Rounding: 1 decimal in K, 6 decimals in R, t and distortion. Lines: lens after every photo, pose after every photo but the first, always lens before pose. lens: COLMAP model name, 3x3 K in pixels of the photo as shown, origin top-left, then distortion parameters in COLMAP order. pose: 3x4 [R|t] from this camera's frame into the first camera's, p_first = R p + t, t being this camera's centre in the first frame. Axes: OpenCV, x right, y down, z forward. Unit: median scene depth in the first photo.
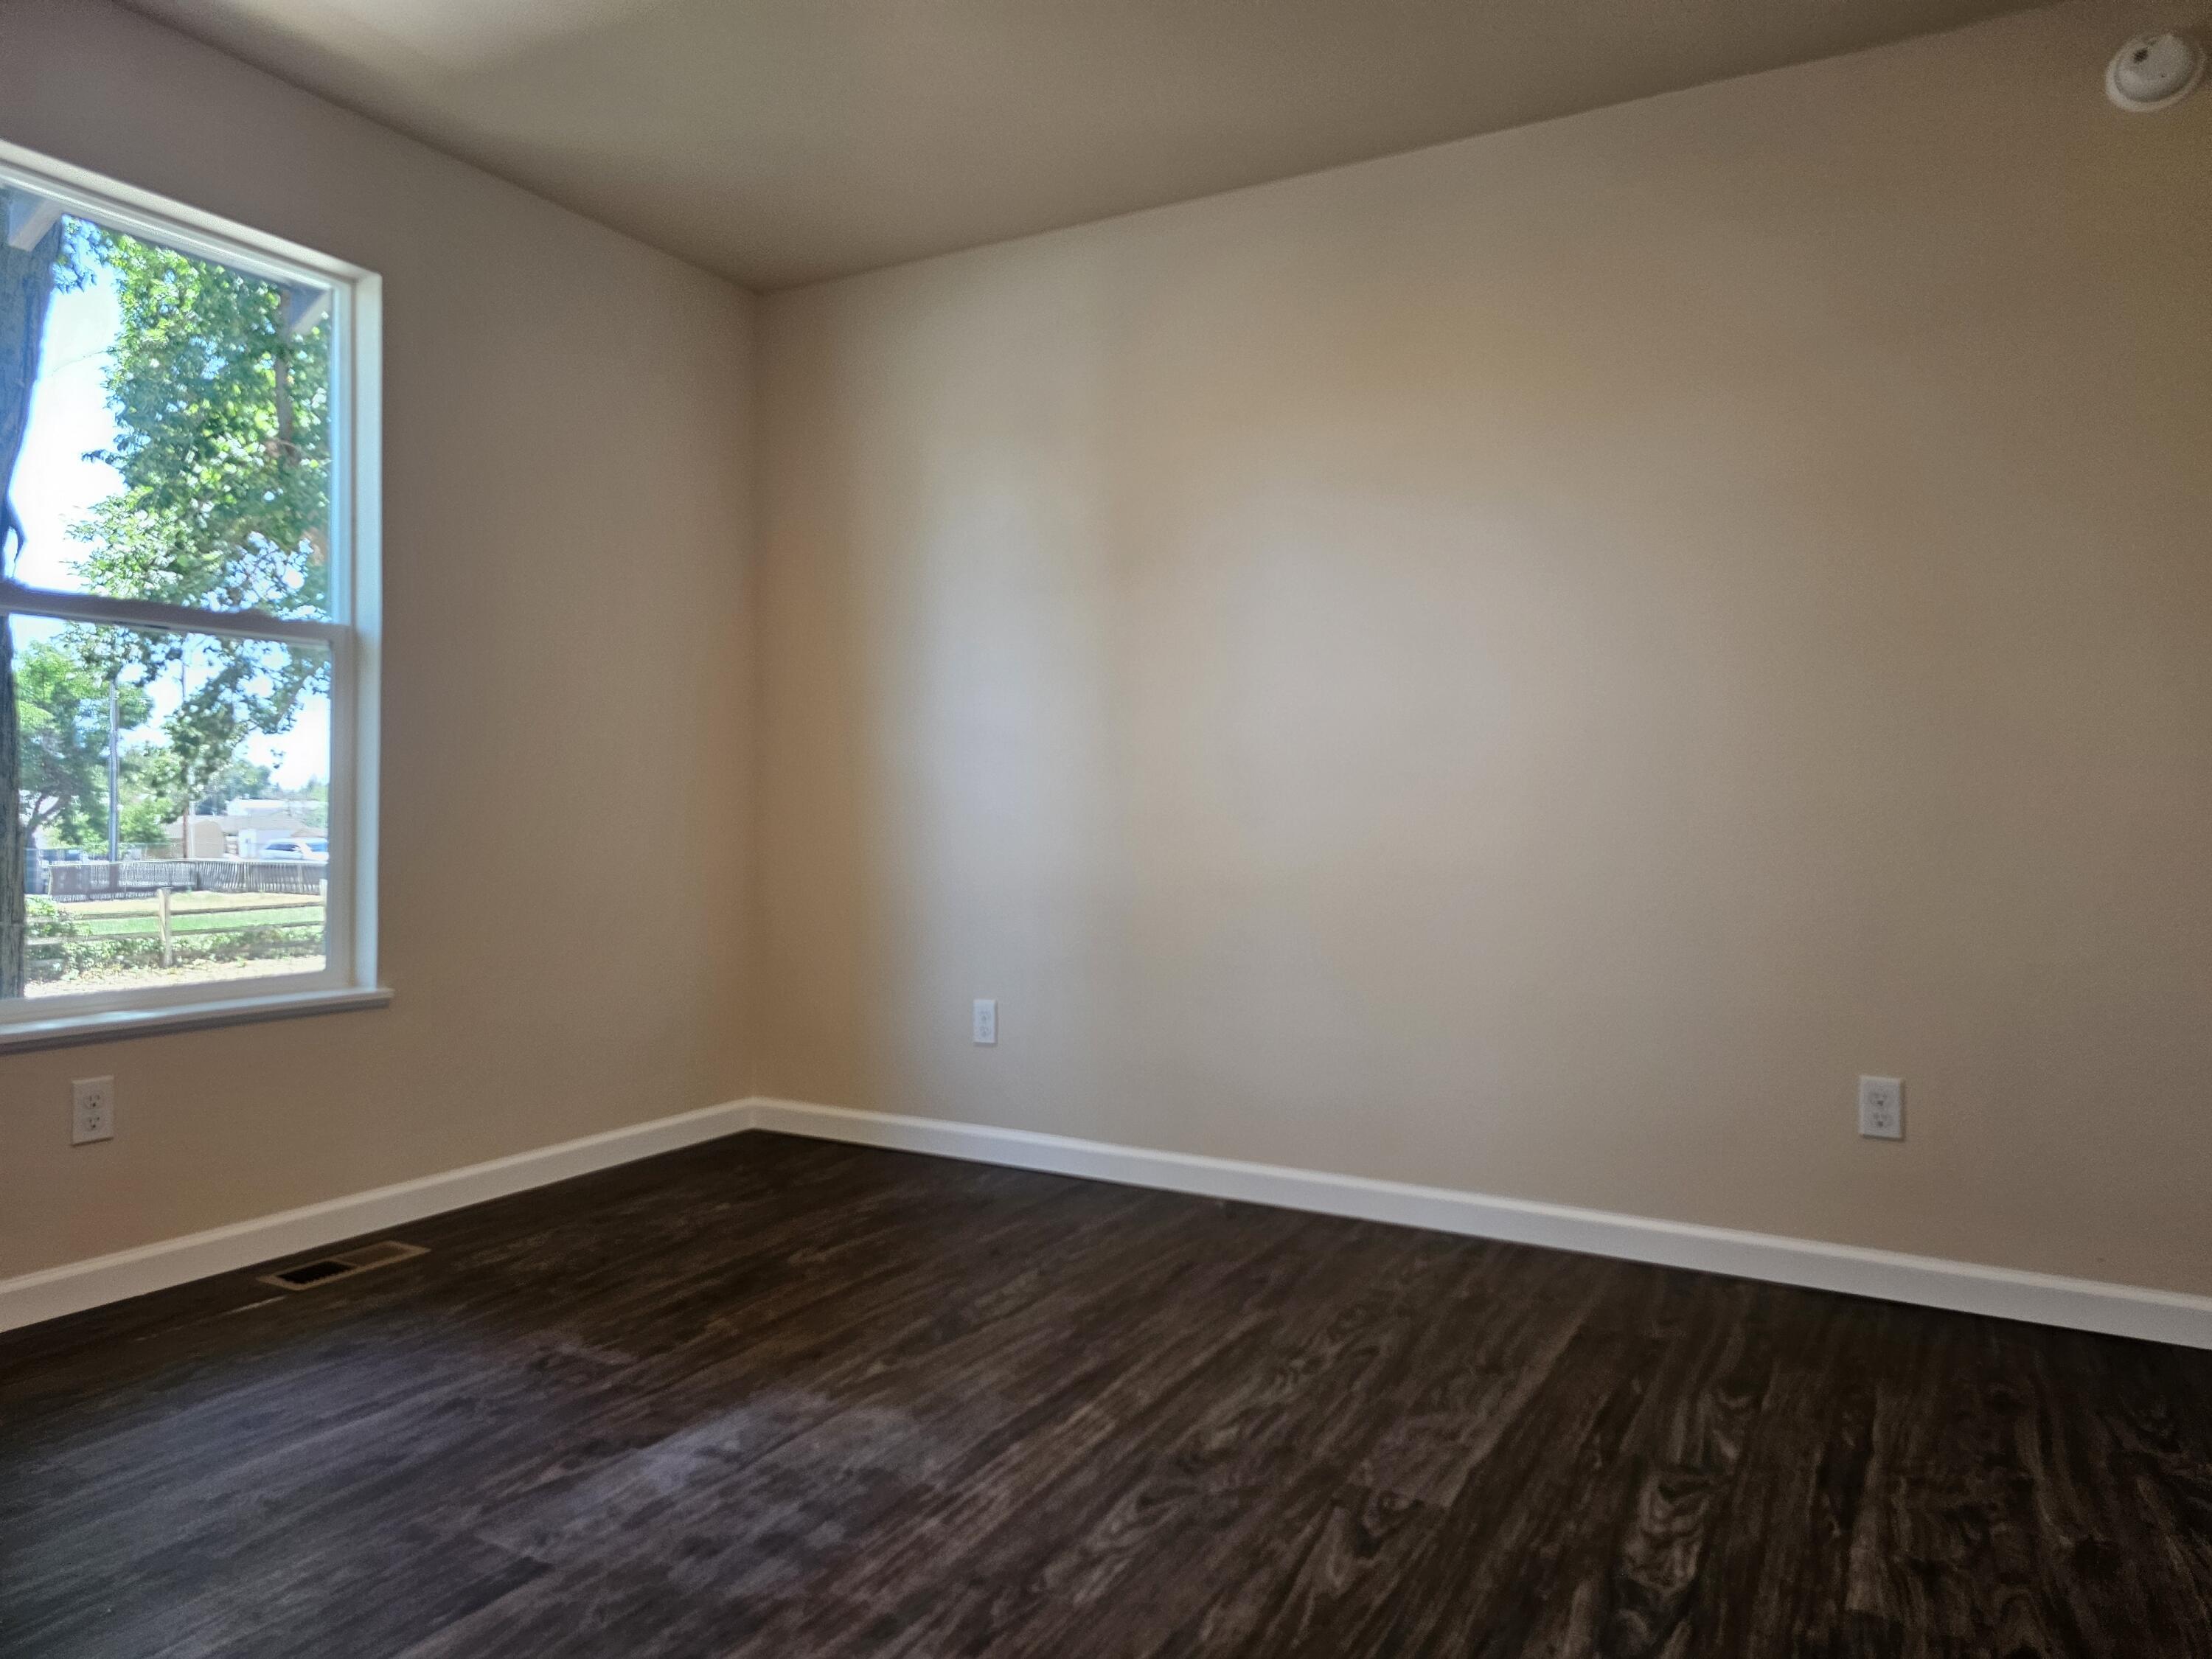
lens RADIAL K [[1479.0, 0, 1105.6], [0, 1479.0, 823.8], [0, 0, 1]] dist [0.060197, -0.045428]
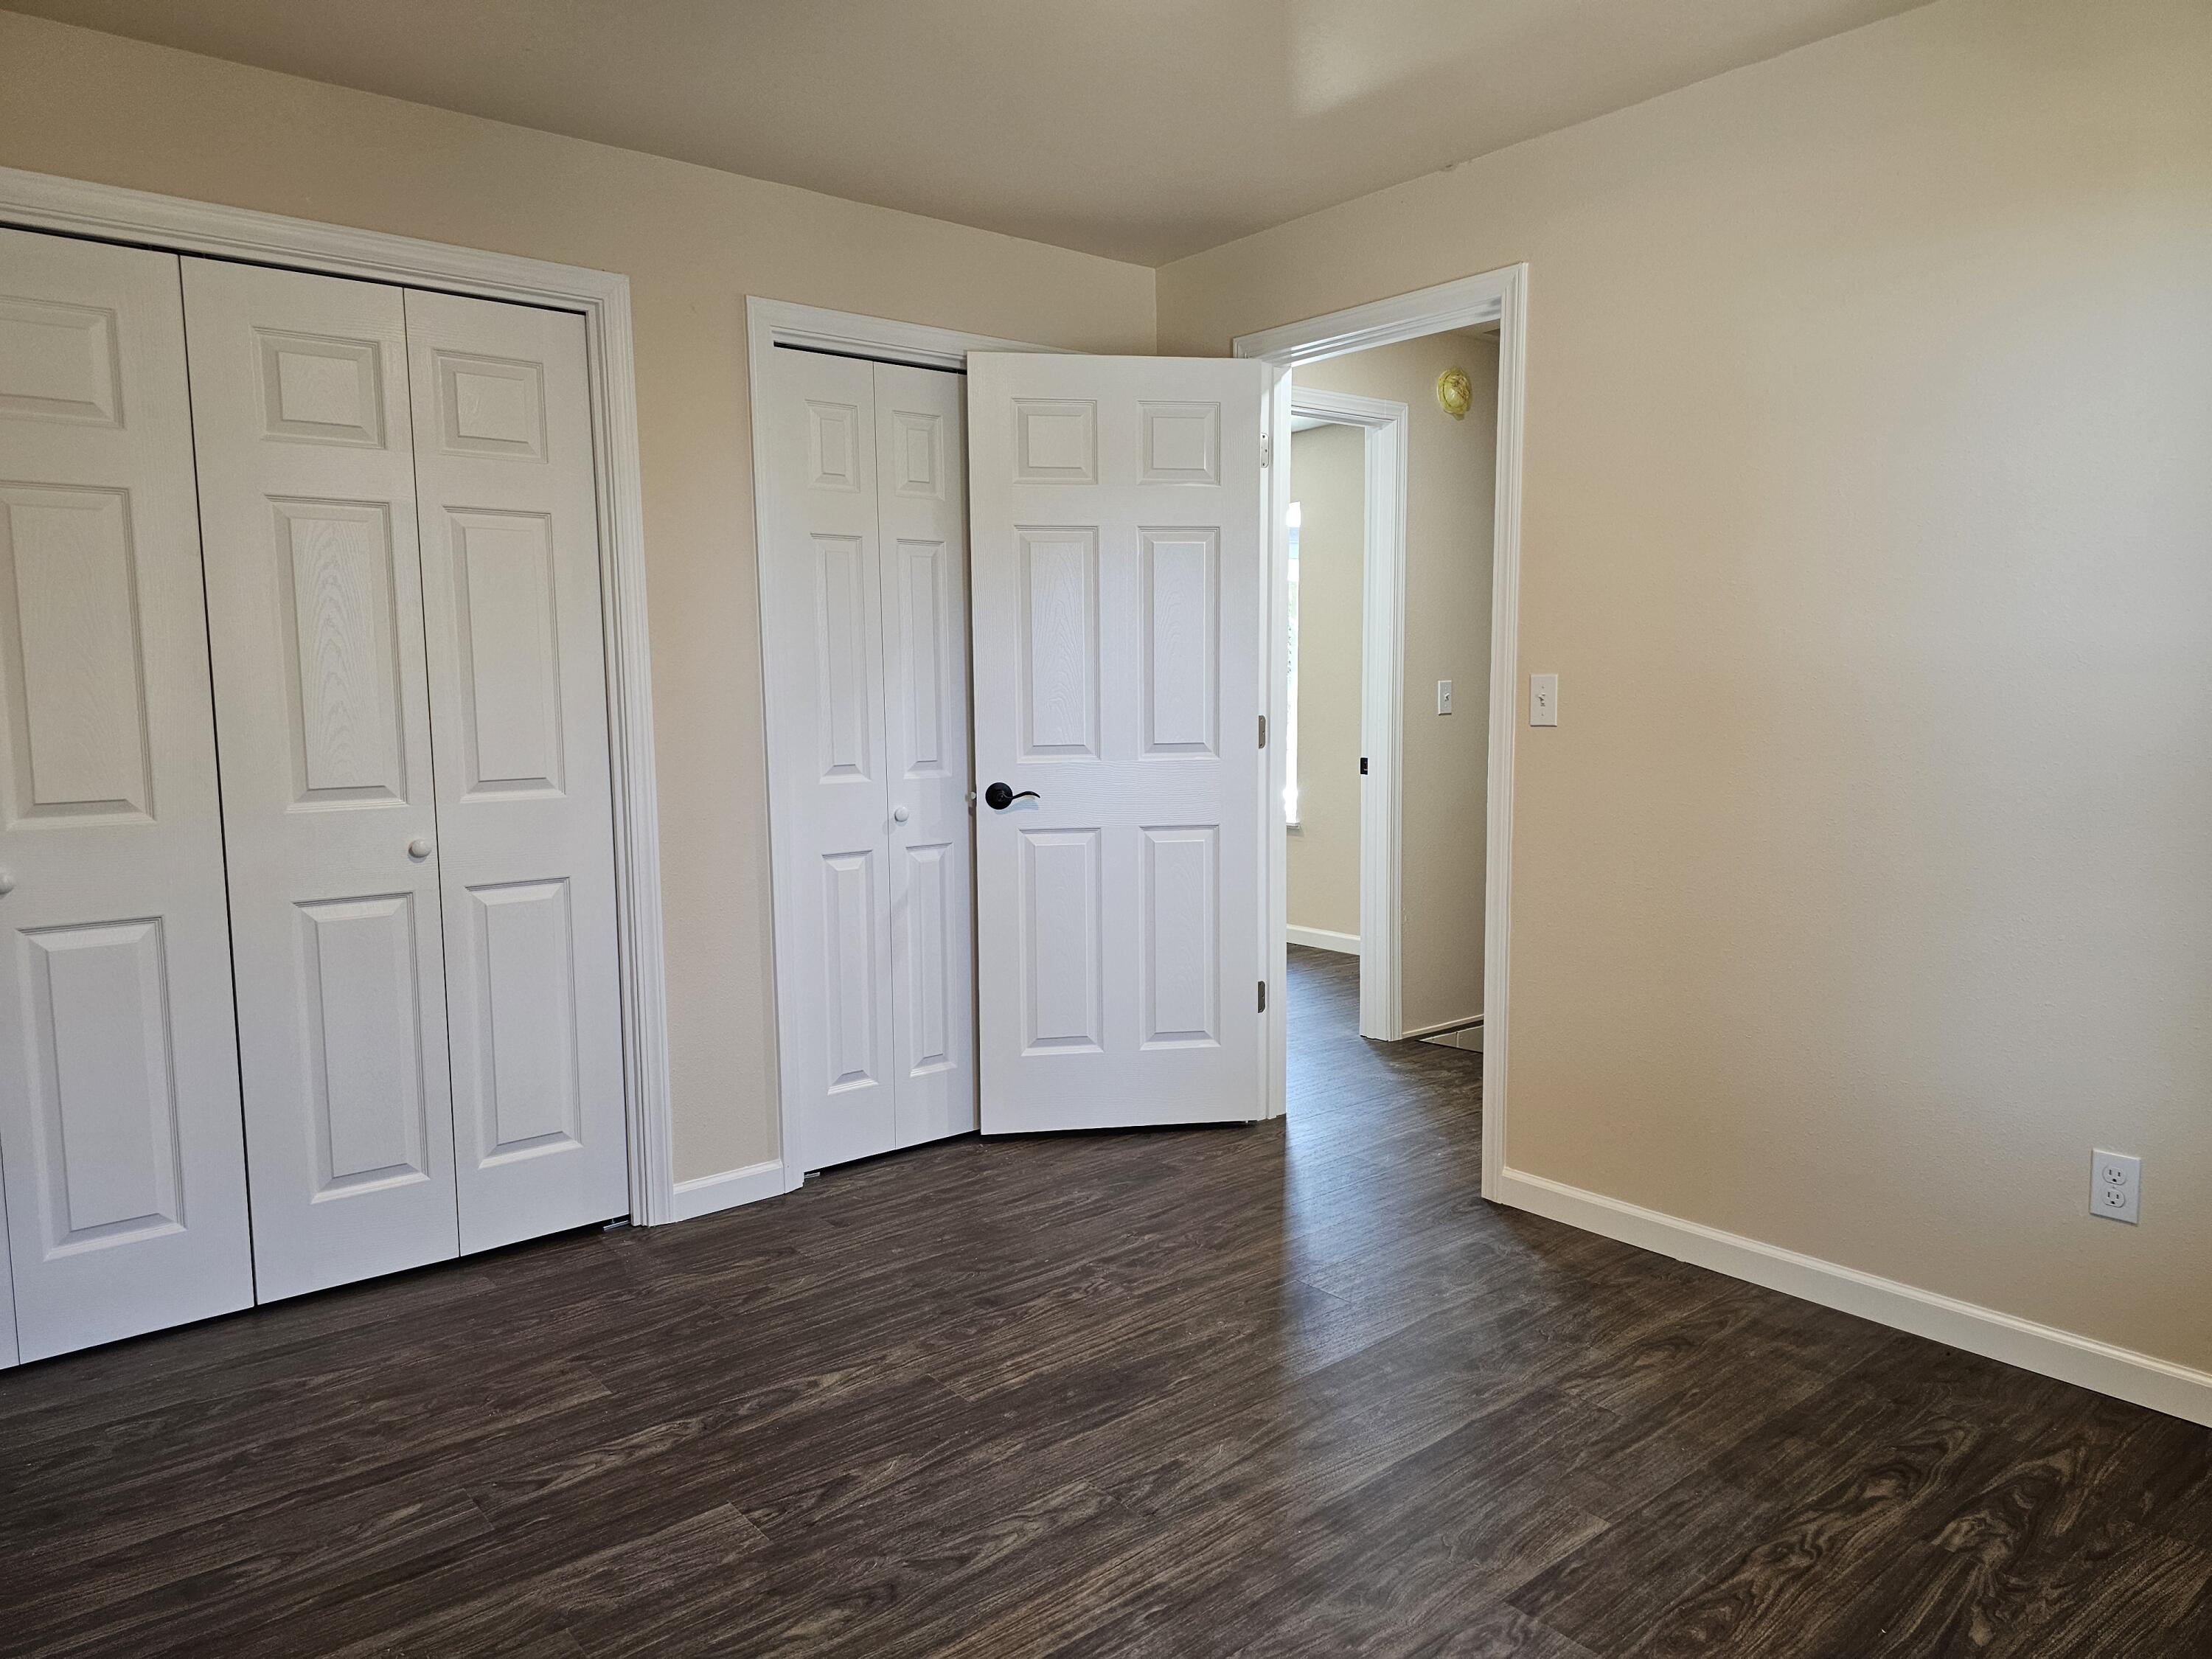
lens RADIAL K [[1479.0, 0, 1104.7], [0, 1479.0, 830.3], [0, 0, 1]] dist [0.060197, -0.045428]
pose [[-0.931001, -0.033310, 0.363494, -0.462519], [0.007819, 0.993779, 0.111095, -0.190889], [-0.364933, 0.106271, -0.924949, 2.004928]]
